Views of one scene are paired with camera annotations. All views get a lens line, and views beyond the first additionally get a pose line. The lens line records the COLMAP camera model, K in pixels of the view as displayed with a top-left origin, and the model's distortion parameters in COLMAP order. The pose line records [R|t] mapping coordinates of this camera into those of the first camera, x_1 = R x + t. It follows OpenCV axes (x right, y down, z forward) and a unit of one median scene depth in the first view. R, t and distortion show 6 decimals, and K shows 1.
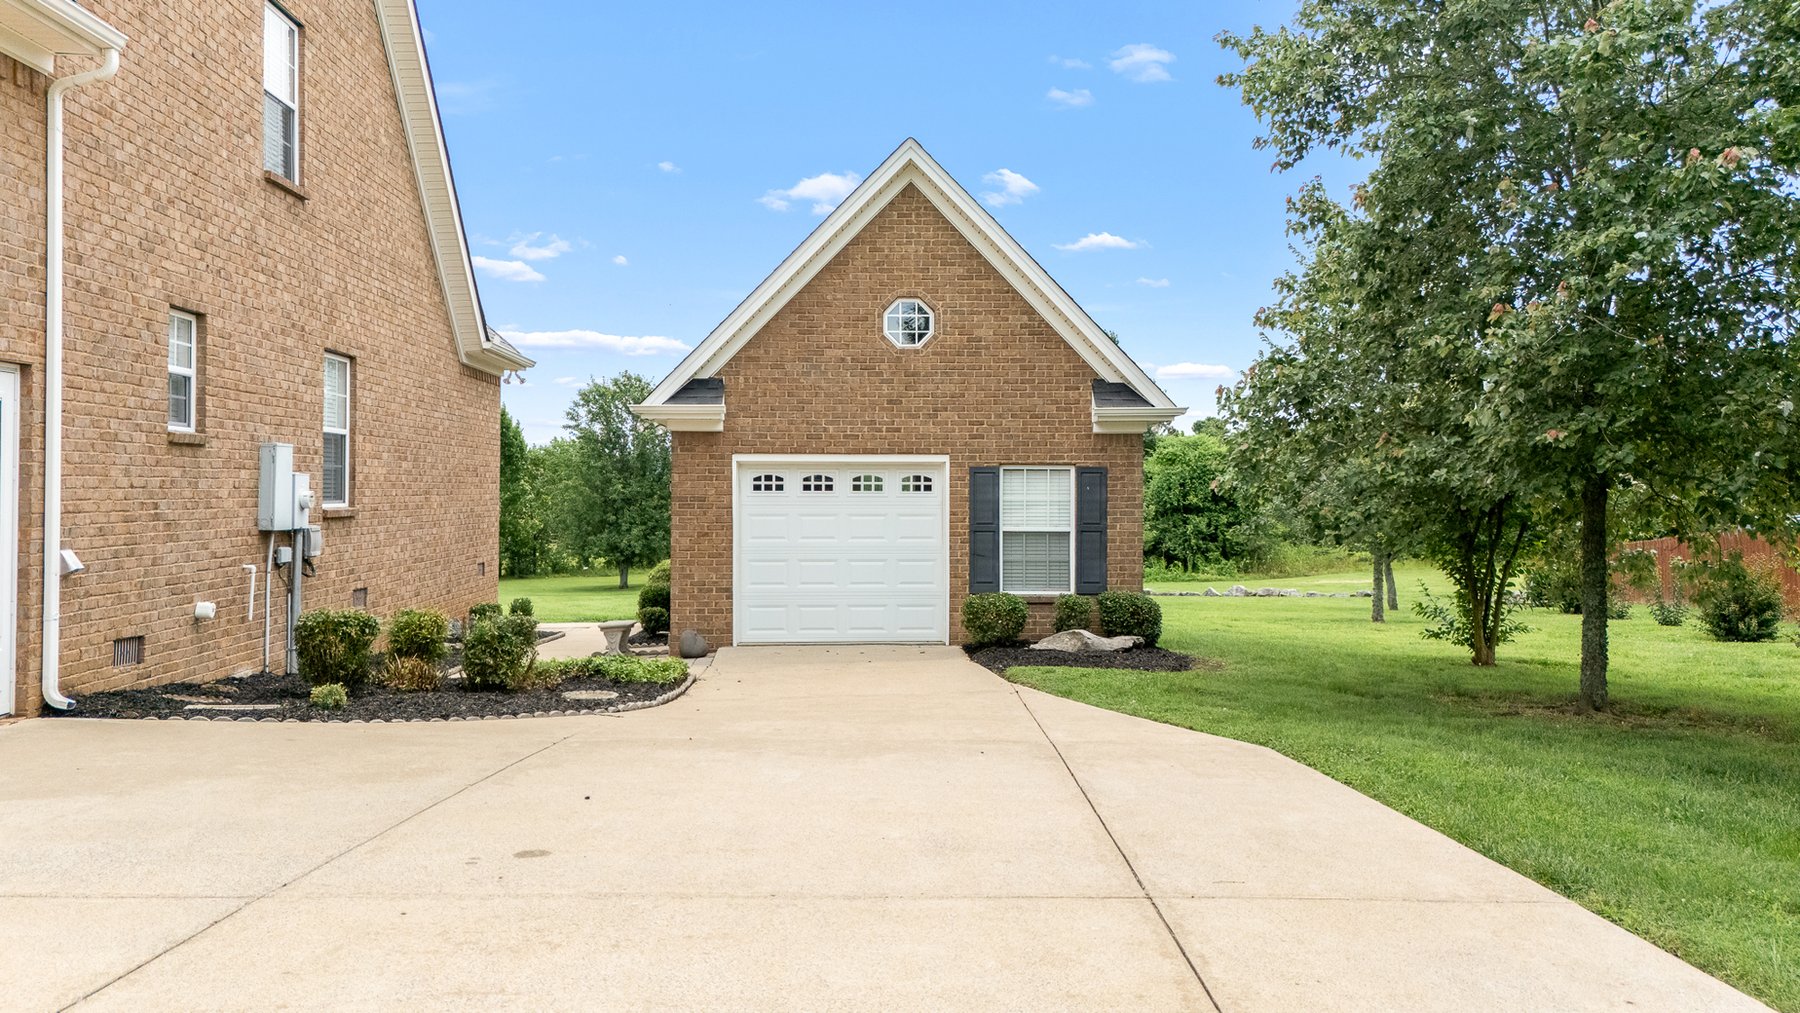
lens RADIAL K [[1333.1, 0, 906.0], [0, 1333.1, 467.2], [0, 0, 1]] dist [0.076674, -0.078467]
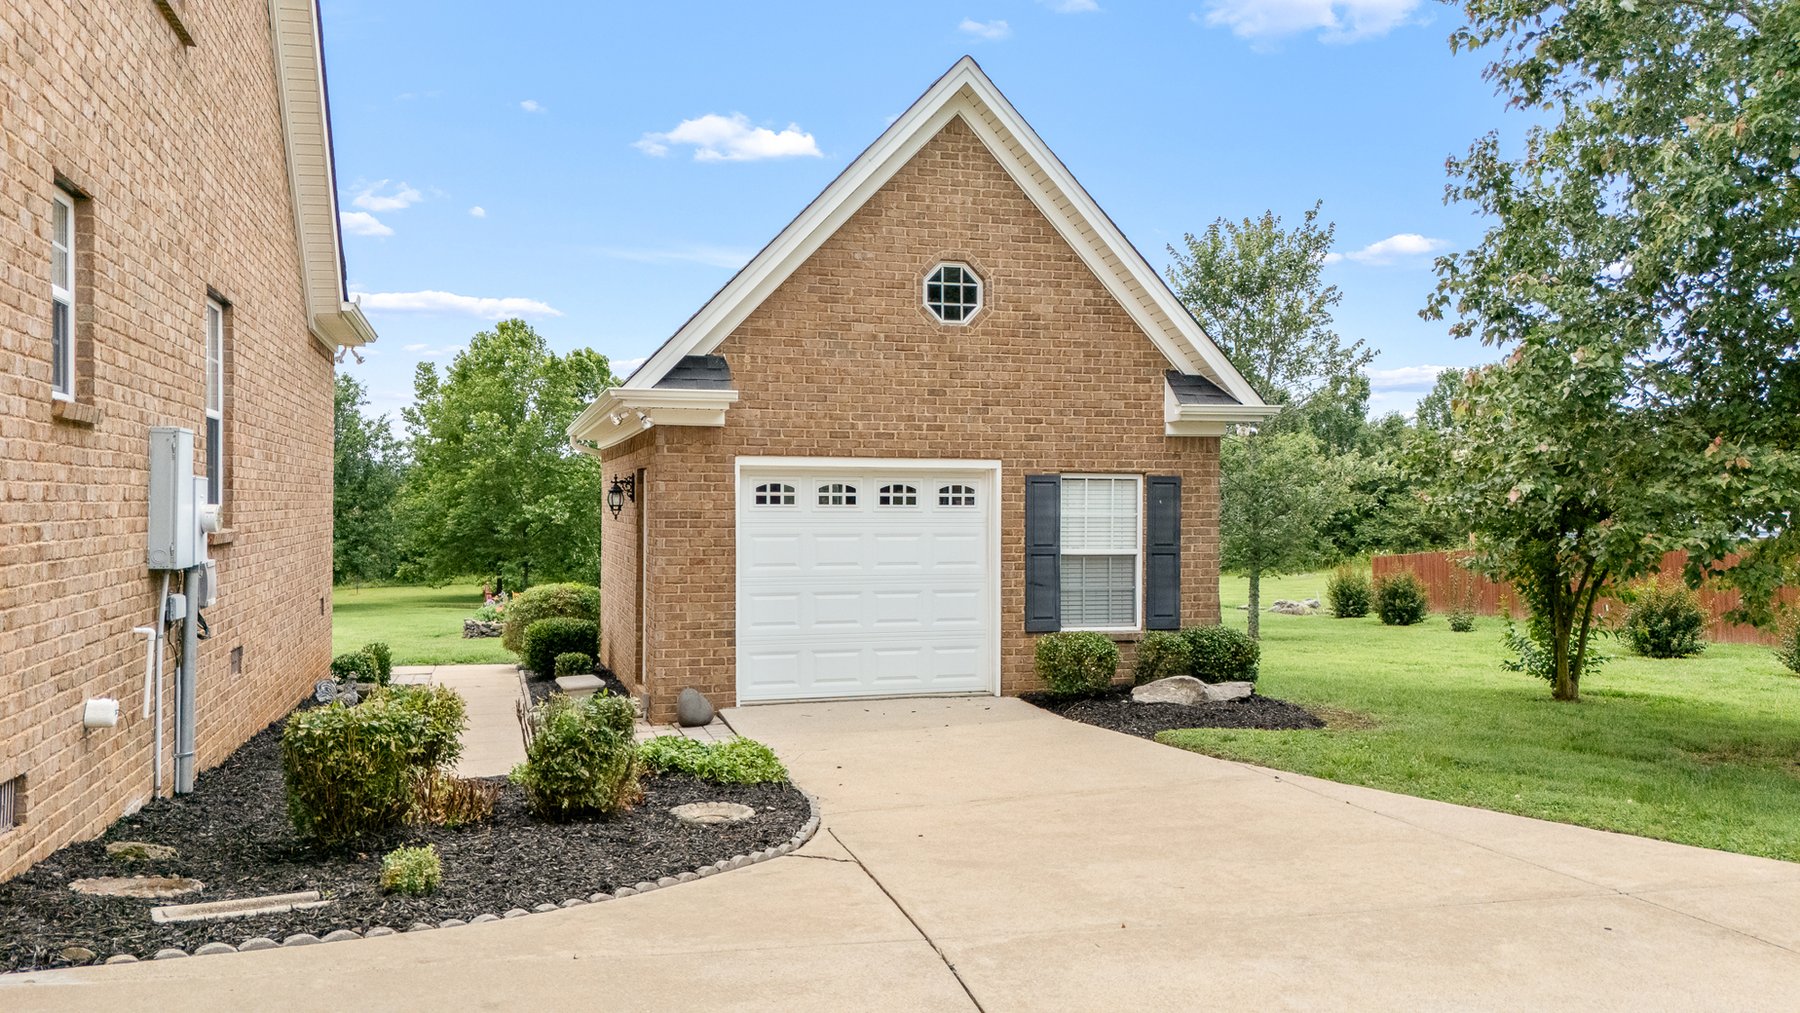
lens RADIAL K [[1305.5, 0, 889.3], [0, 1305.5, 505.8], [0, 0, 1]] dist [0.089220, -0.090378]
pose [[0.973478, 0.001383, 0.228774, -0.214270], [-0.006222, 0.999772, 0.020432, 0.002710], [-0.228694, -0.021314, 0.973265, 0.248963]]
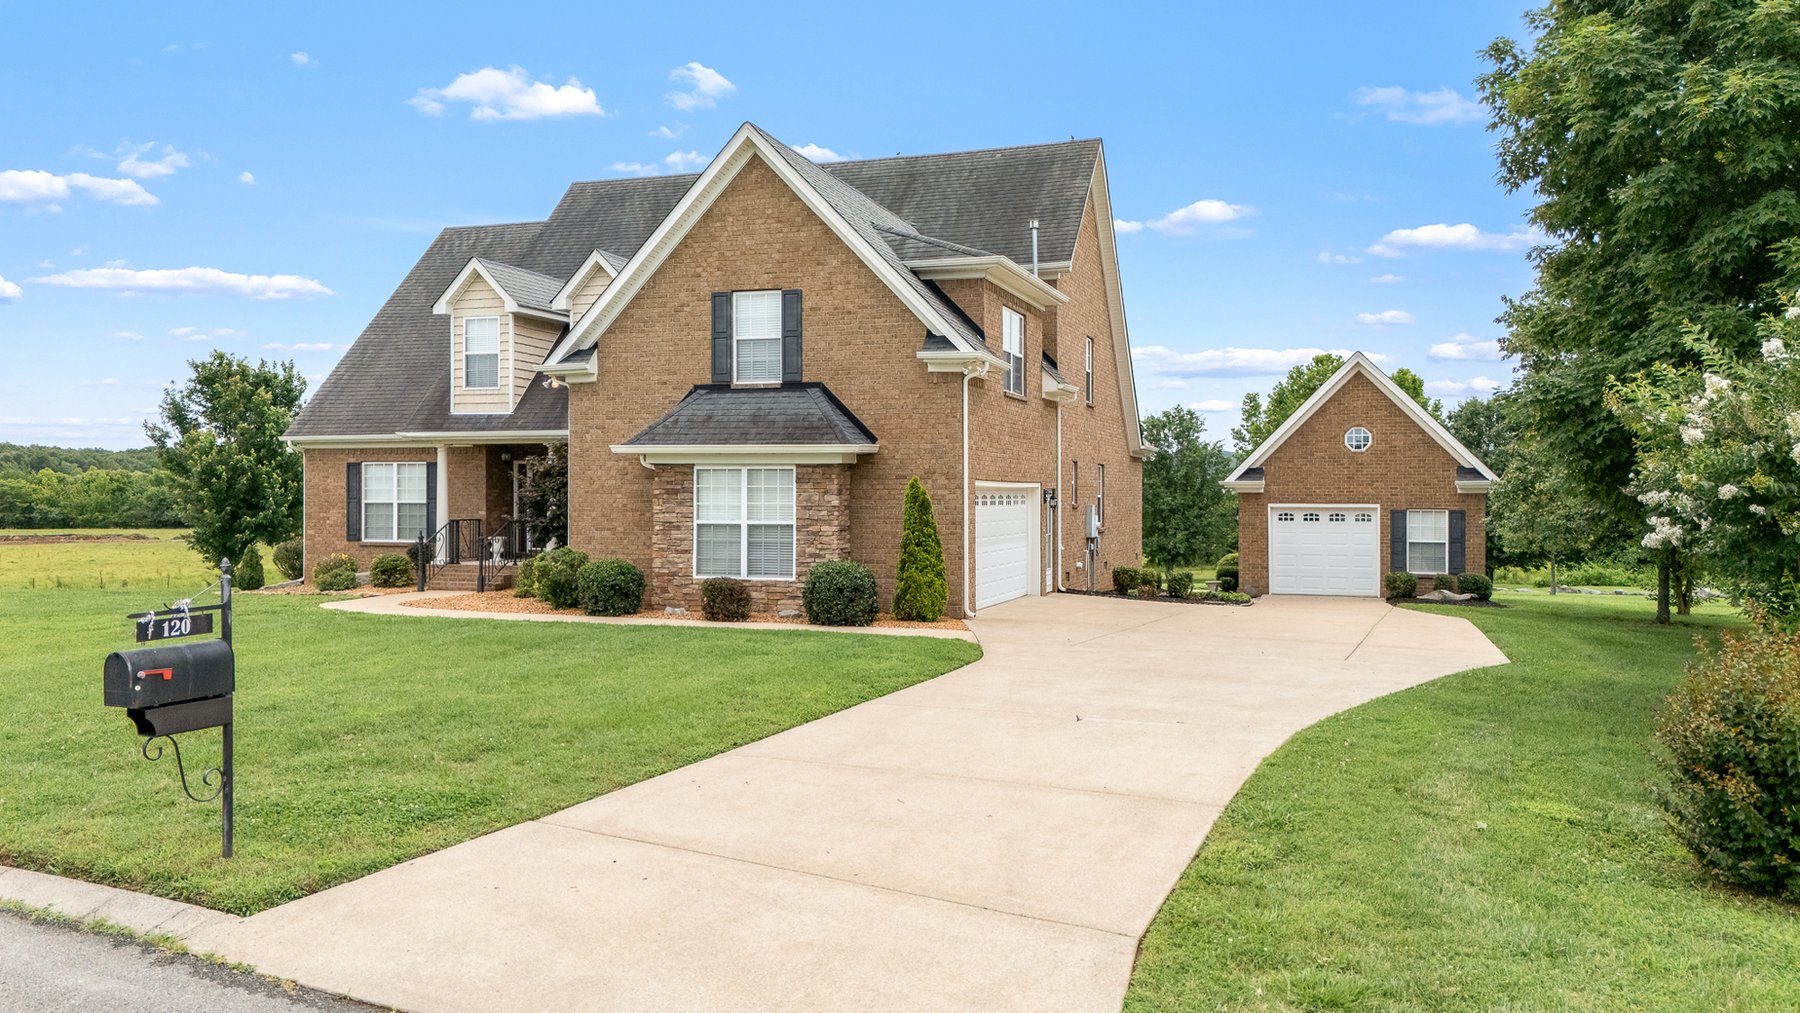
lens RADIAL K [[1310.8, 0, 907.8], [0, 1310.8, 491.3], [0, 0, 1]] dist [0.173459, -0.338488]
pose [[0.925693, -0.001332, -0.378274, 0.135609], [0.007301, 0.999870, 0.014346, -0.063036], [0.378206, -0.016042, 0.925582, -1.152270]]
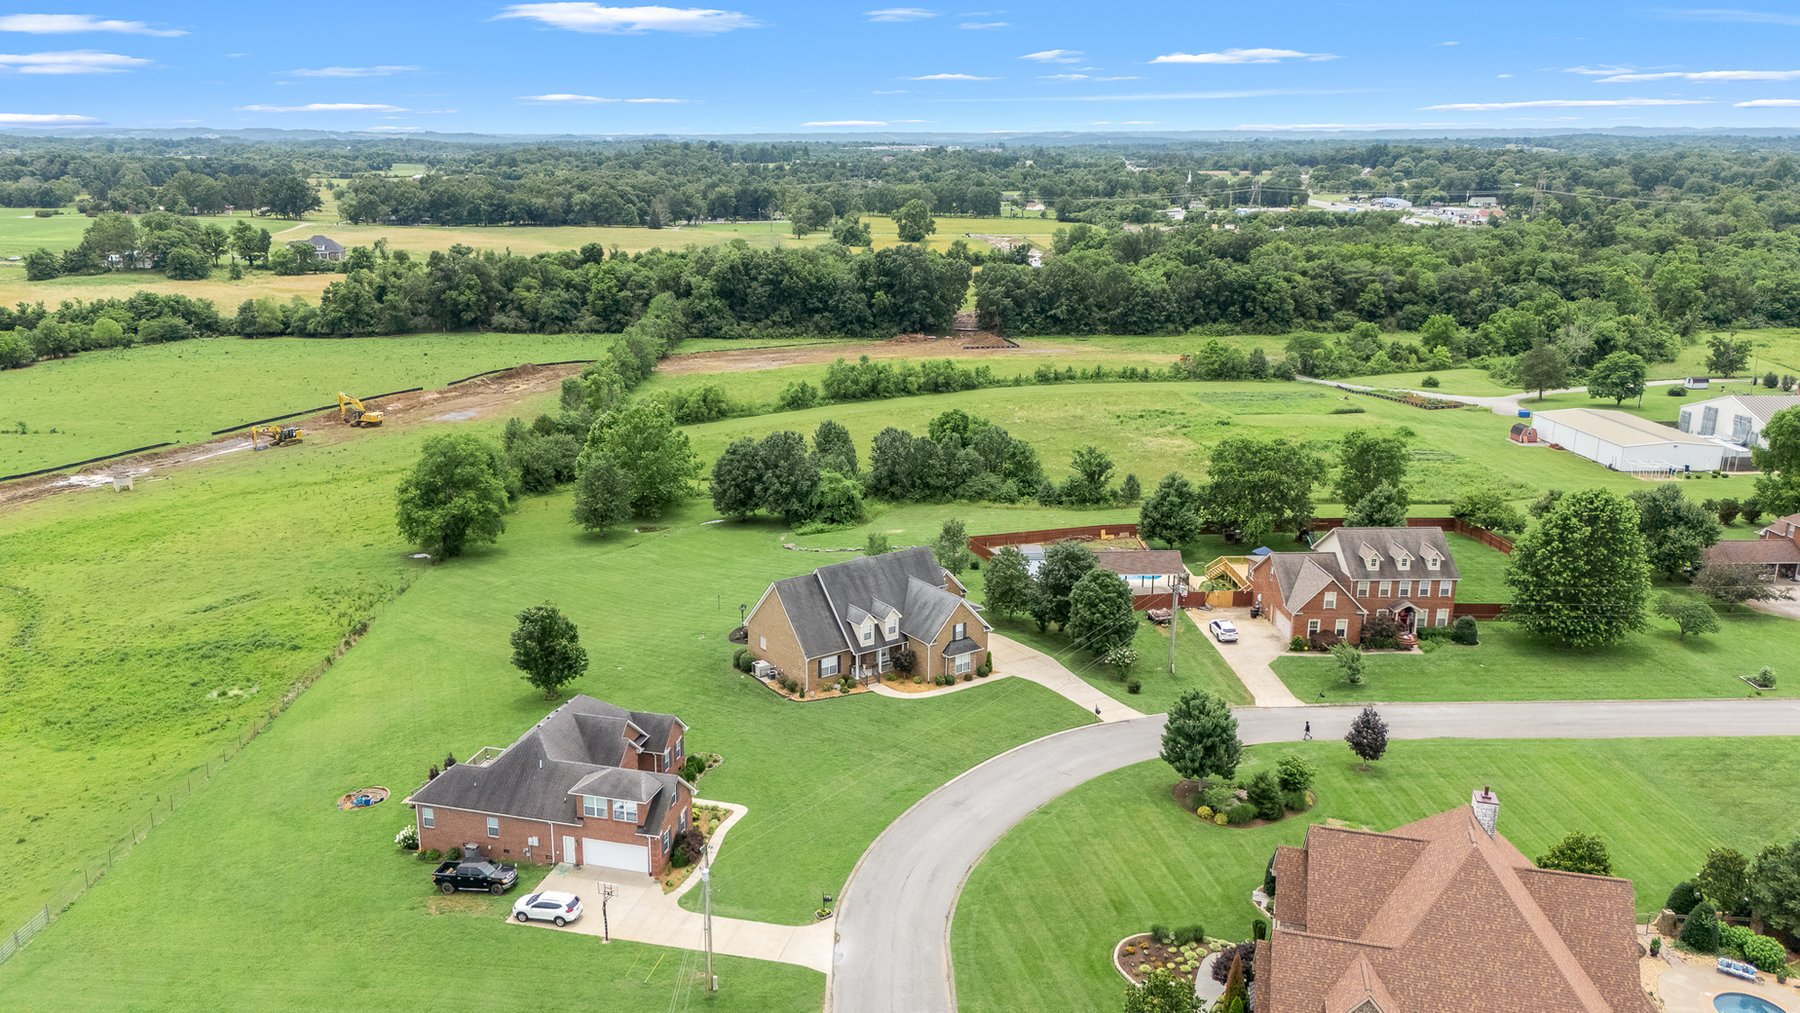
lens RADIAL K [[1307.0, 0, 908.7], [0, 1307.0, 514.4], [0, 0, 1]] dist [0.073686, -0.077029]
pose [[0.834309, -0.120945, 0.537867, -5.051330], [-0.040572, 0.959523, 0.278692, -3.149376], [-0.549802, -0.254337, 0.795632, -6.013097]]
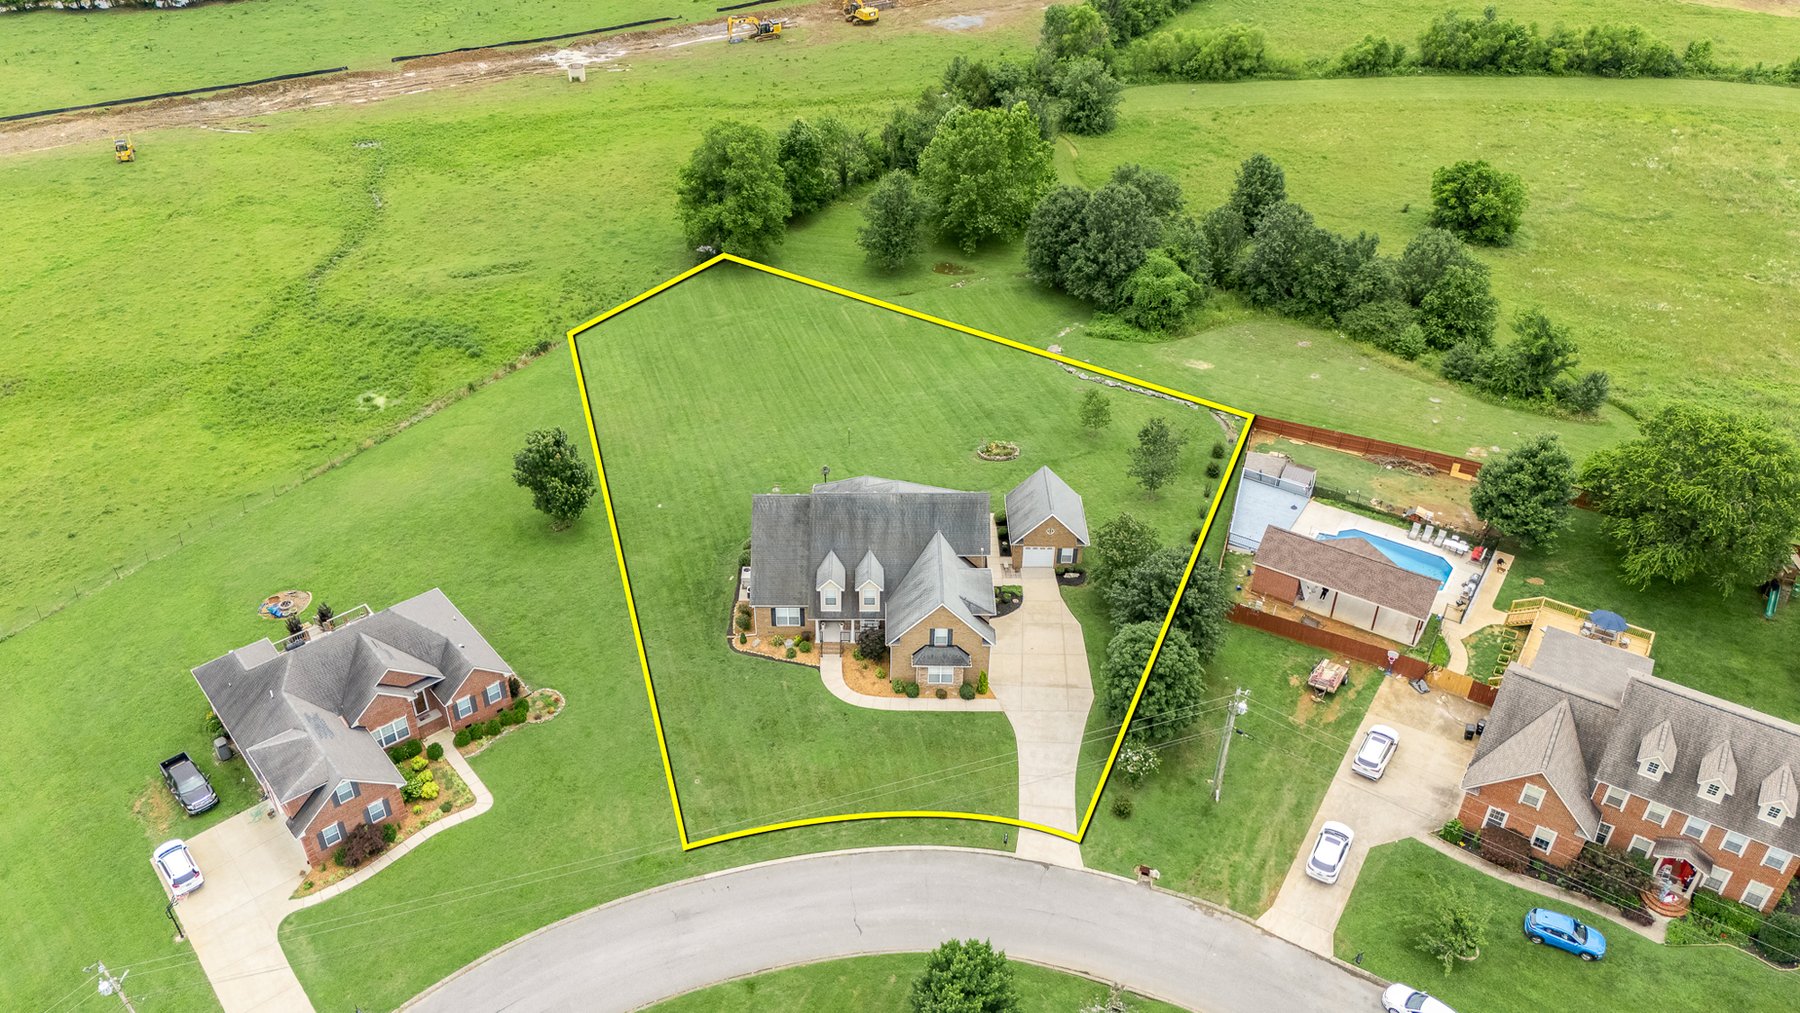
lens RADIAL K [[1362.9, 0, 925.5], [0, 1362.9, 506.9], [0, 0, 1]] dist [0.071179, -0.088646]
pose [[0.998757, 0.043147, -0.024950, -0.474284], [-0.018747, 0.789034, 0.614064, -4.520388], [0.046181, -0.612833, 0.788862, -4.507647]]
